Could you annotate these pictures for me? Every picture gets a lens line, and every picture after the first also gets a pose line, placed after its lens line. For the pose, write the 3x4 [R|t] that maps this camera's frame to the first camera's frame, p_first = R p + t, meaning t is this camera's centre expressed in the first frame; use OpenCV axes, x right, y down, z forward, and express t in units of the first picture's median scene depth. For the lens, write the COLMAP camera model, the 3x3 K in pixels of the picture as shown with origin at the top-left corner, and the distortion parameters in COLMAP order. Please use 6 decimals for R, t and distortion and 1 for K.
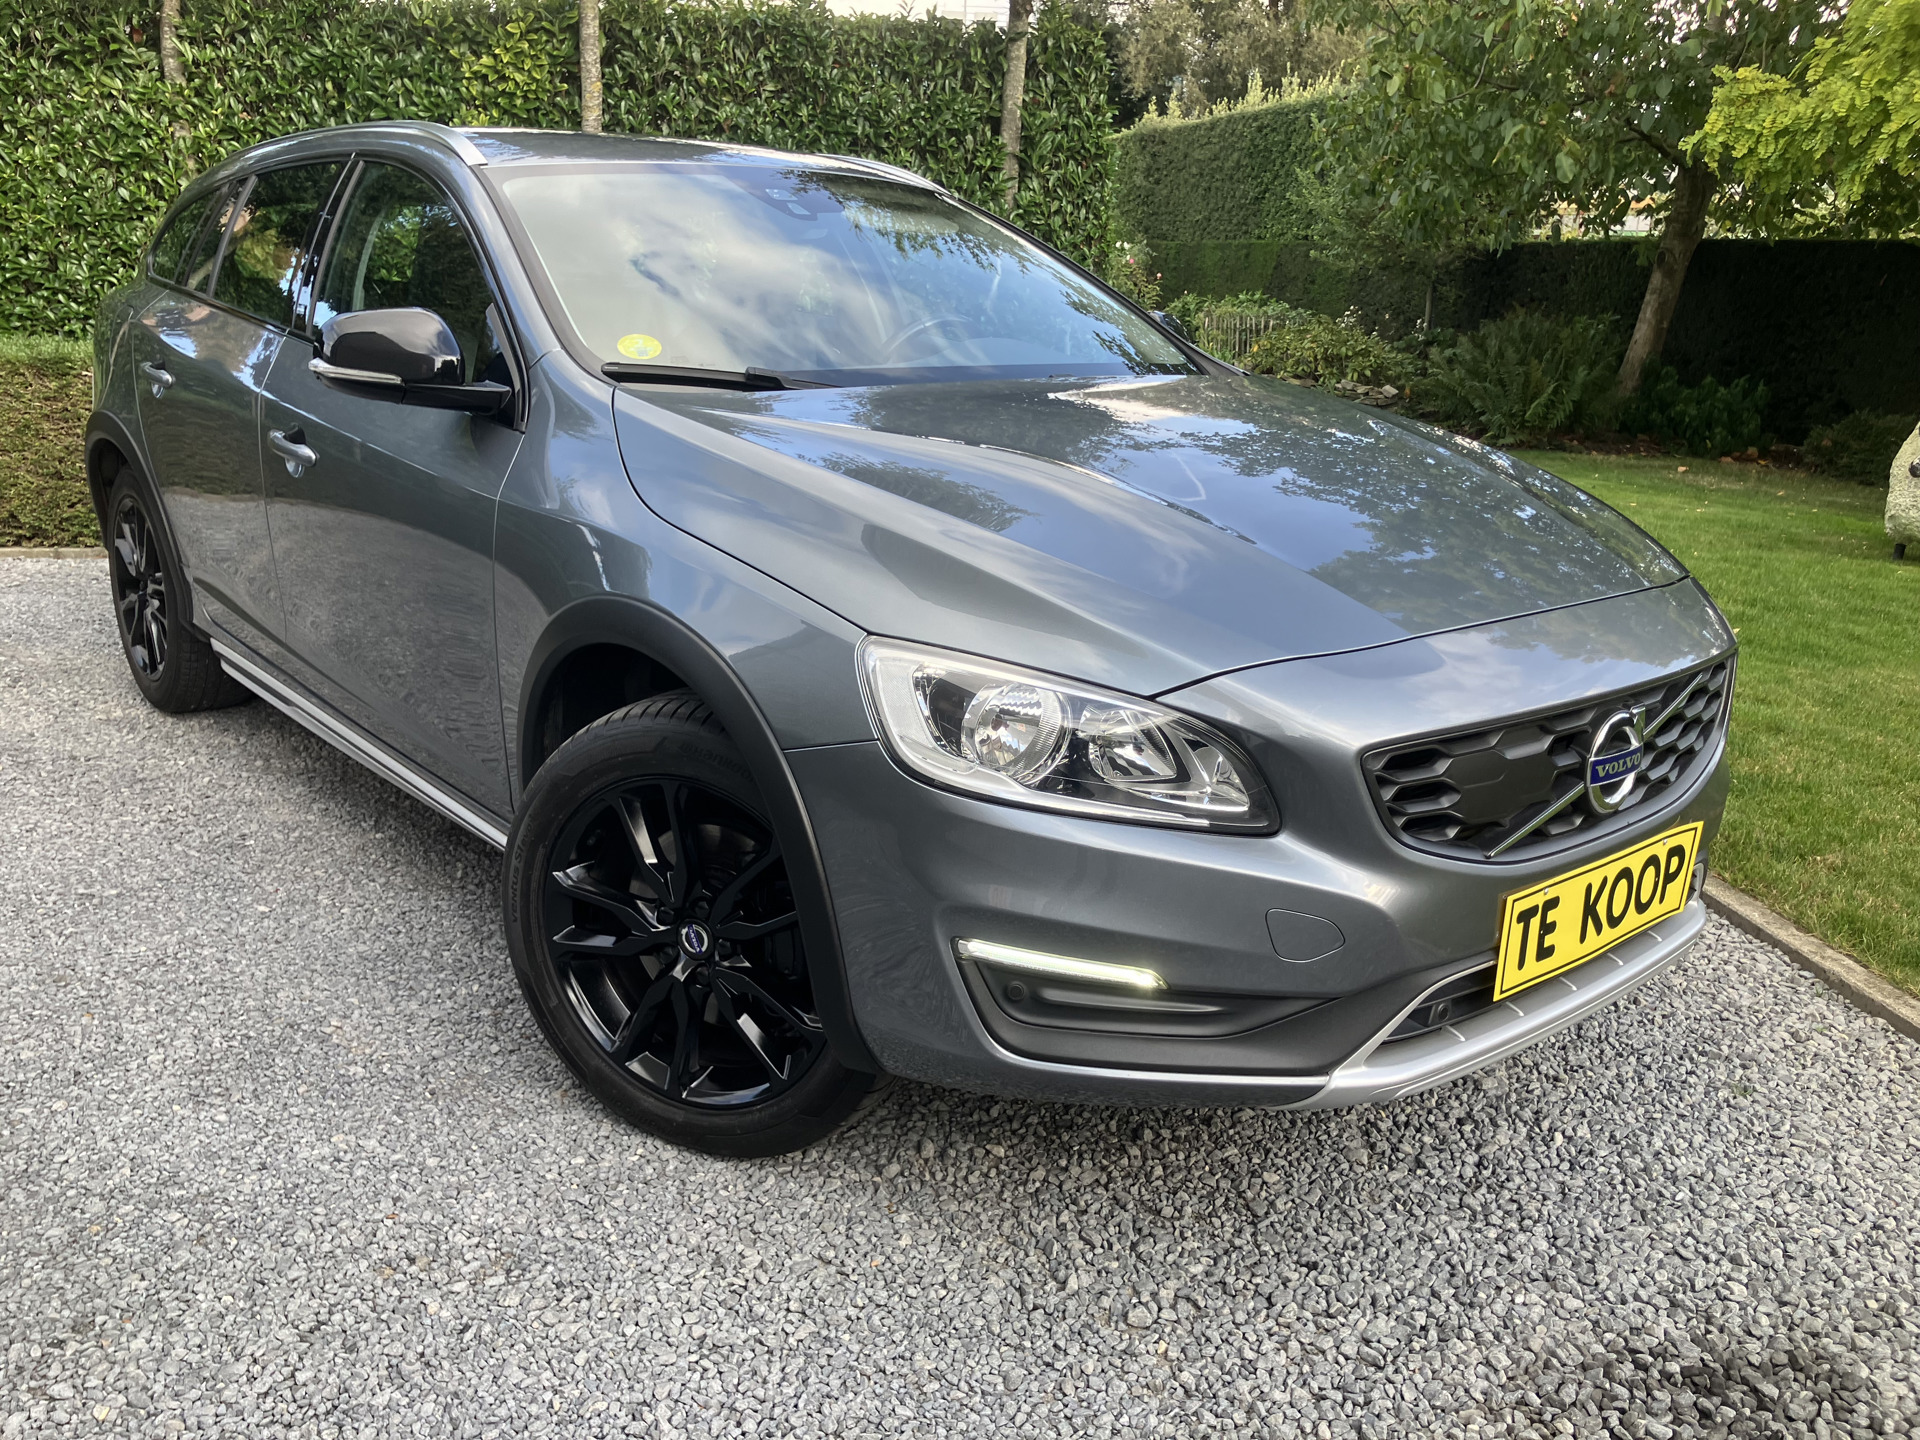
lens RADIAL K [[1630.9, 0, 958.3], [0, 1630.9, 723.9], [0, 0, 1]] dist [0.020355, -0.015978]
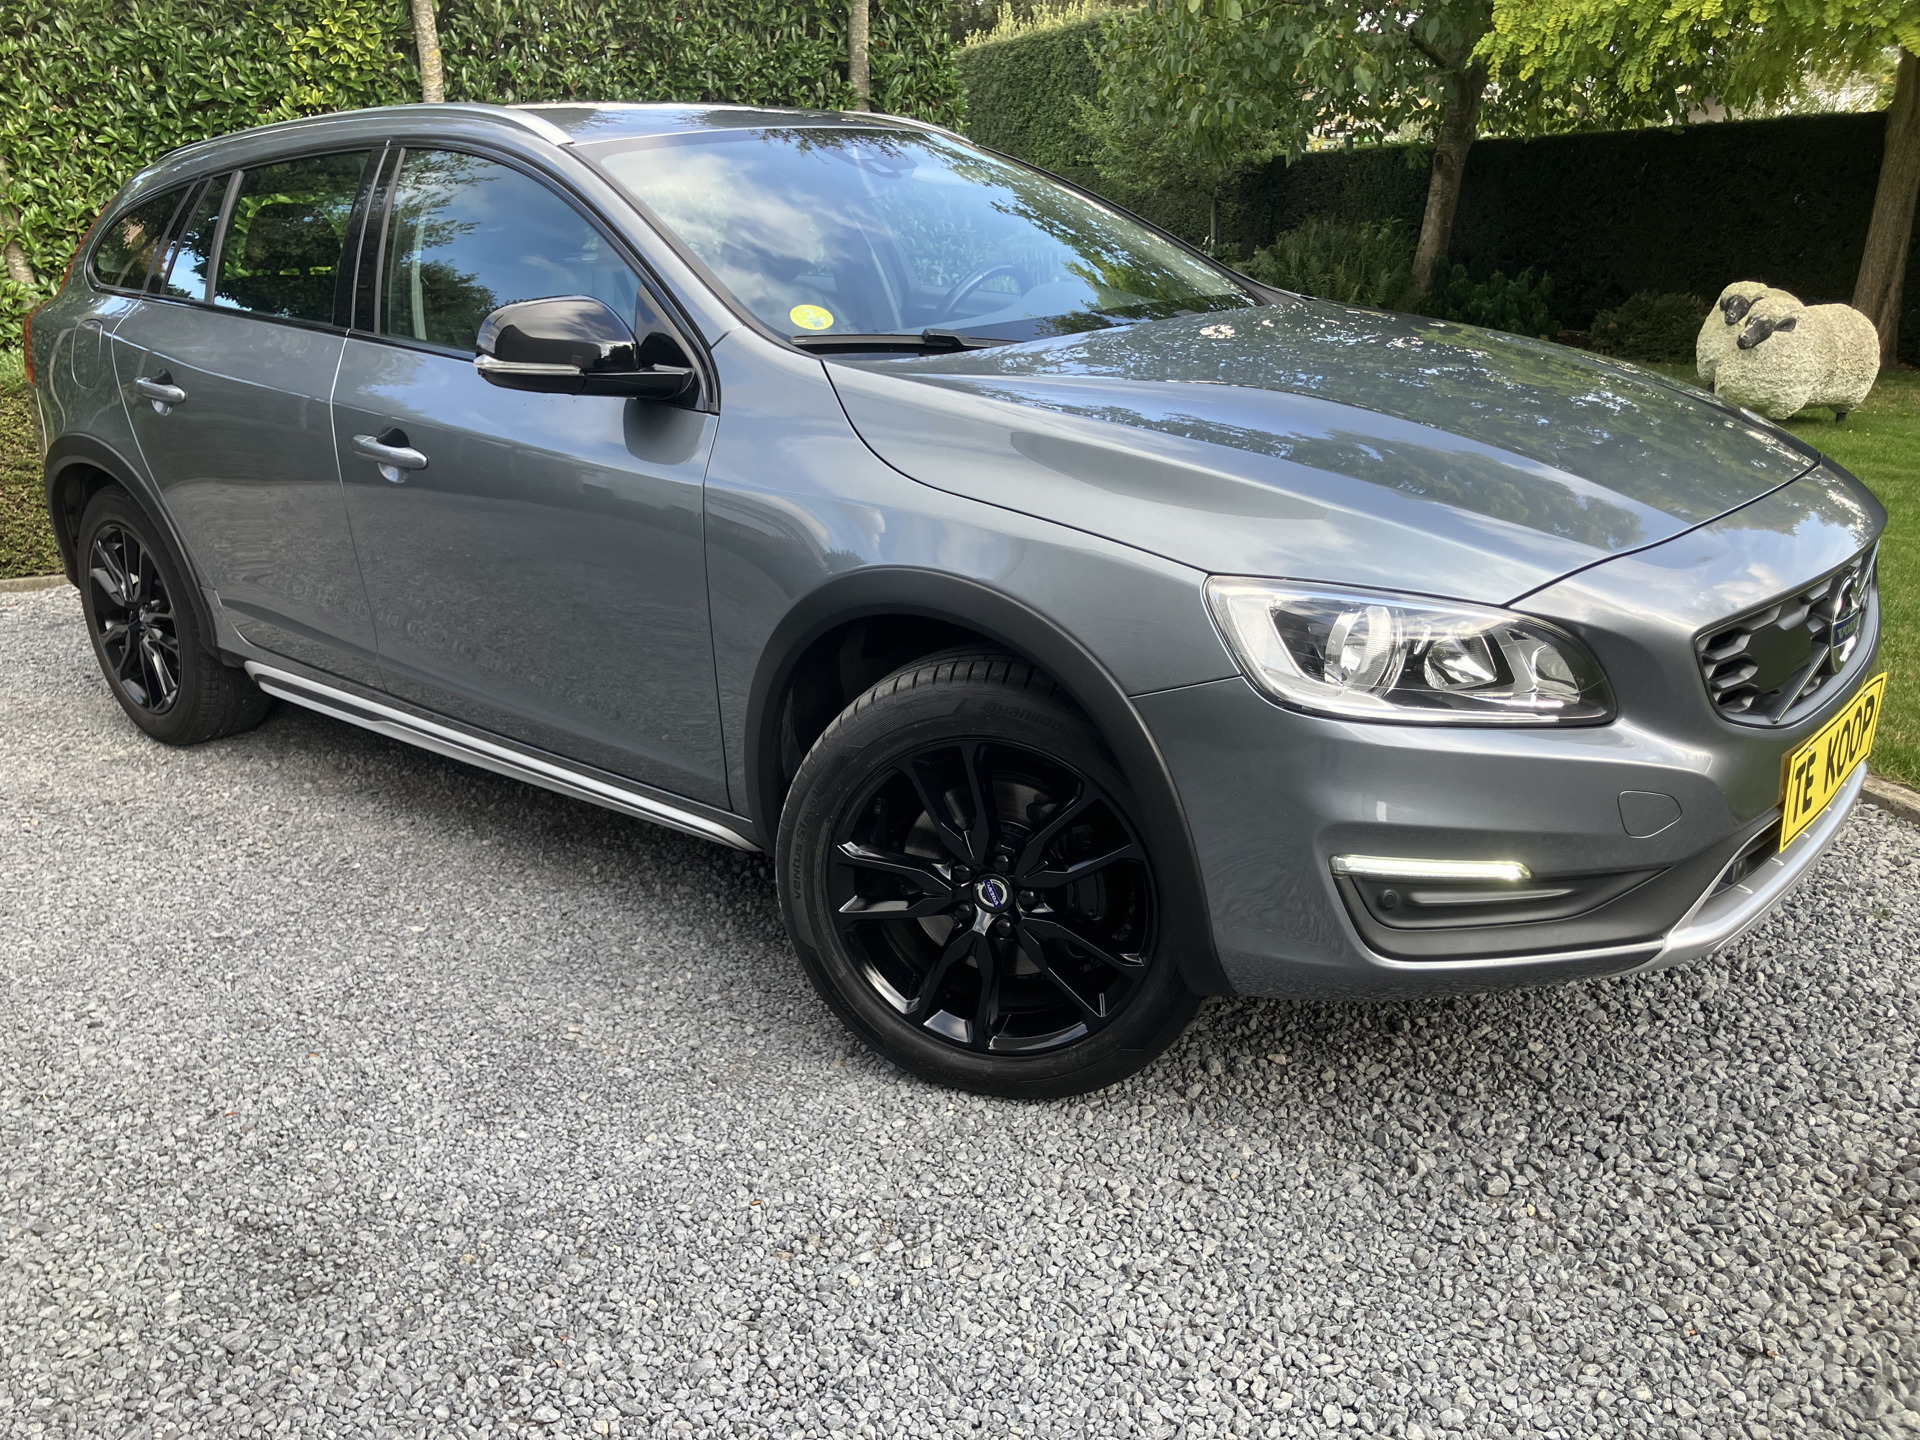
lens RADIAL K [[1630.9, 0, 959.1], [0, 1630.9, 716.3], [0, 0, 1]] dist [0.020355, -0.015978]
pose [[0.985082, -0.111607, 0.130986, -0.297566], [0.107808, 0.993528, 0.035770, -0.016700], [-0.134130, -0.021115, 0.990739, -0.004917]]
